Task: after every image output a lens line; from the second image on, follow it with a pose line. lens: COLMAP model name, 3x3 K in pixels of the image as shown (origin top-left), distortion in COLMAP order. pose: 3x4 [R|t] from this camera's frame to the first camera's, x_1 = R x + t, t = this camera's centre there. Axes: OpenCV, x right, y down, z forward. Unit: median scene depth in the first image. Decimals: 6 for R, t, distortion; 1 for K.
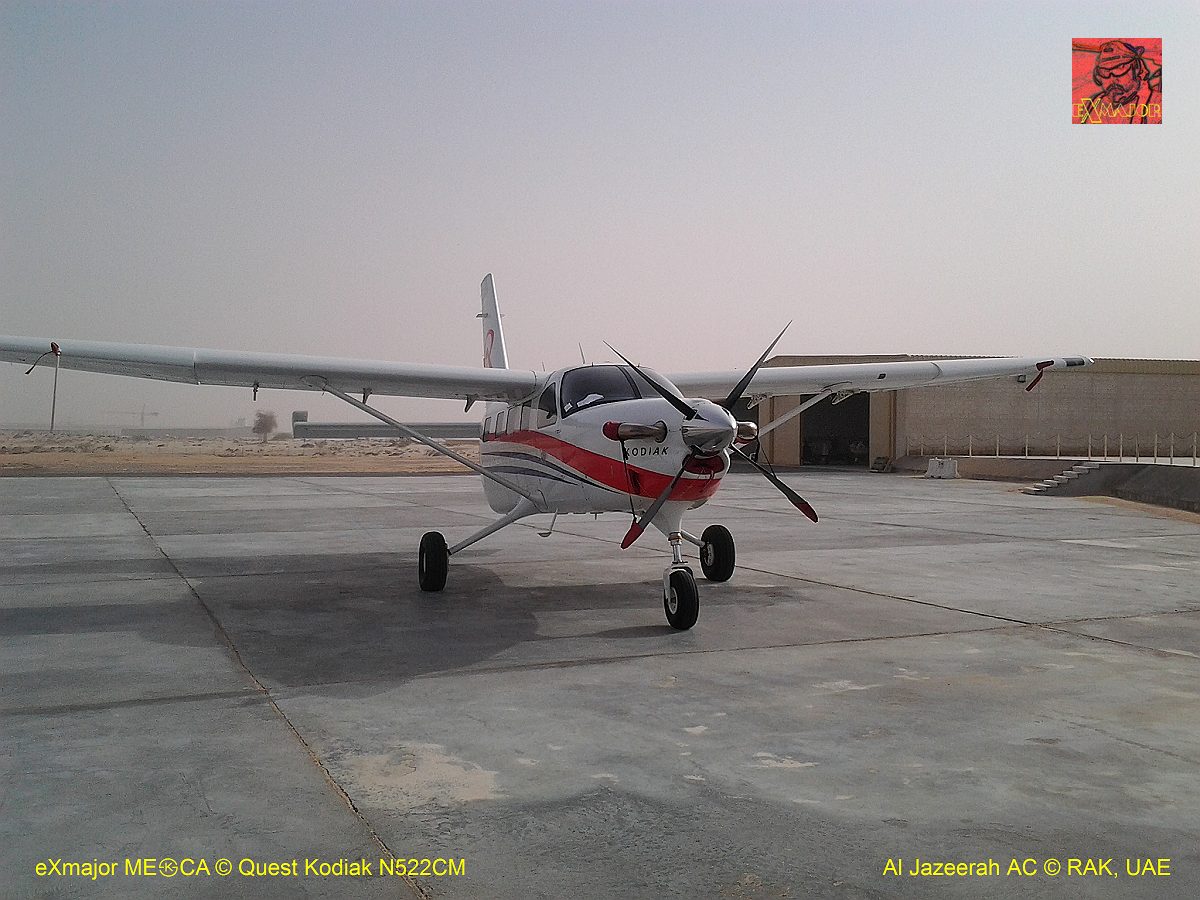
lens RADIAL K [[1188.3, 0, 600.0], [0, 1188.3, 450.0], [0, 0, 1]] dist [0.074731, -0.218714]
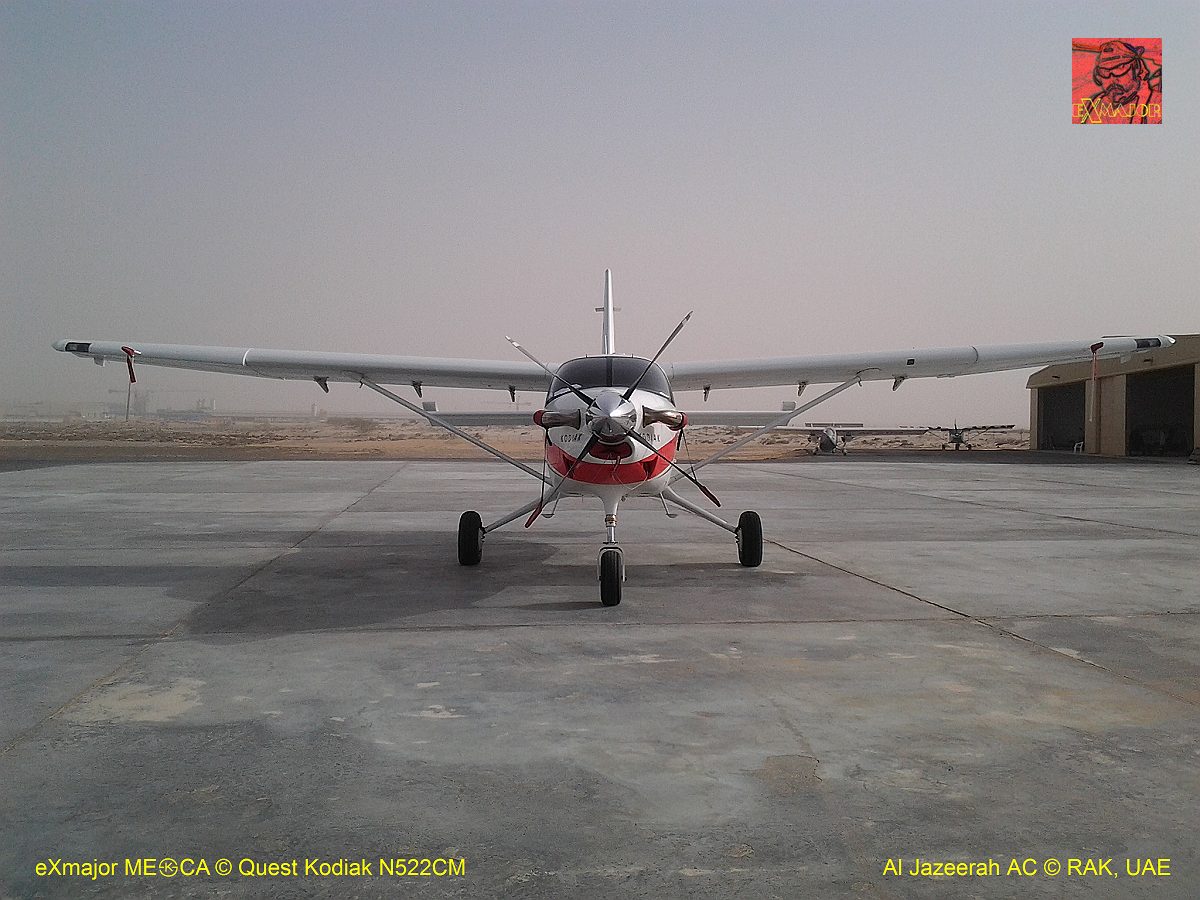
lens RADIAL K [[1188.3, 0, 600.0], [0, 1188.3, 450.0], [0, 0, 1]] dist [0.074731, -0.218714]
pose [[0.955266, 0.005625, -0.295694, 0.316127], [-0.002806, 0.999946, 0.009956, 0.001000], [0.295734, -0.008681, 0.955231, -0.012571]]
